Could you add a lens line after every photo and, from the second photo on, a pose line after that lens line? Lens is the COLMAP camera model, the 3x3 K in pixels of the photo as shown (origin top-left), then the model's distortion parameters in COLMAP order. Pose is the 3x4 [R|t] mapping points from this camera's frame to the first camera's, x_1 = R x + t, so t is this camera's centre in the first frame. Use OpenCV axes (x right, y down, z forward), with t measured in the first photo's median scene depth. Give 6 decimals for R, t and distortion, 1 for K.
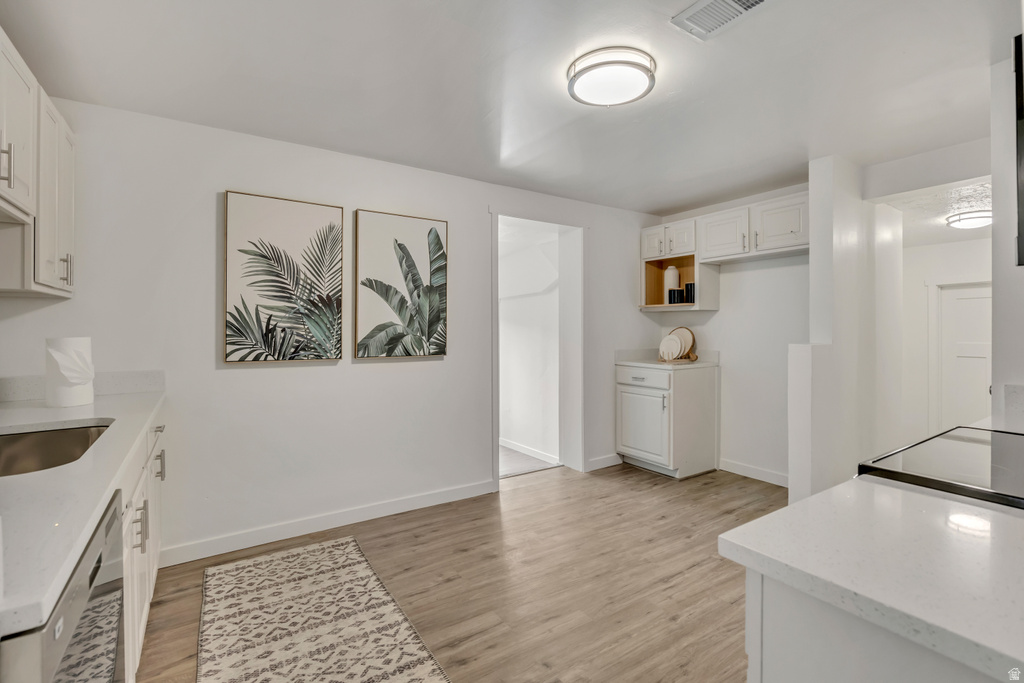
lens RADIAL K [[464.0, 0, 505.2], [0, 464.0, 332.4], [0, 0, 1]] dist [-0.000609, 0.000089]
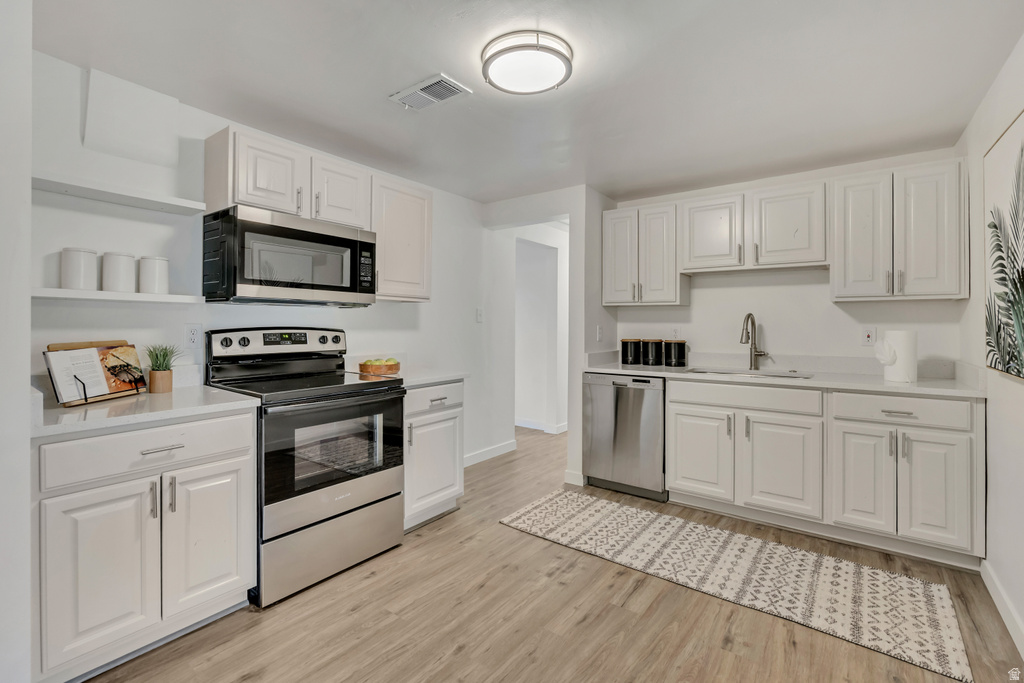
lens RADIAL K [[464.0, 0, 502.1], [0, 464.0, 318.7], [0, 0, 1]] dist [-0.000609, 0.000089]
pose [[-0.942596, -0.006168, -0.333879, 0.580994], [-0.009424, 0.999923, 0.008135, -0.022534], [0.333803, 0.010814, -0.942581, 1.834703]]
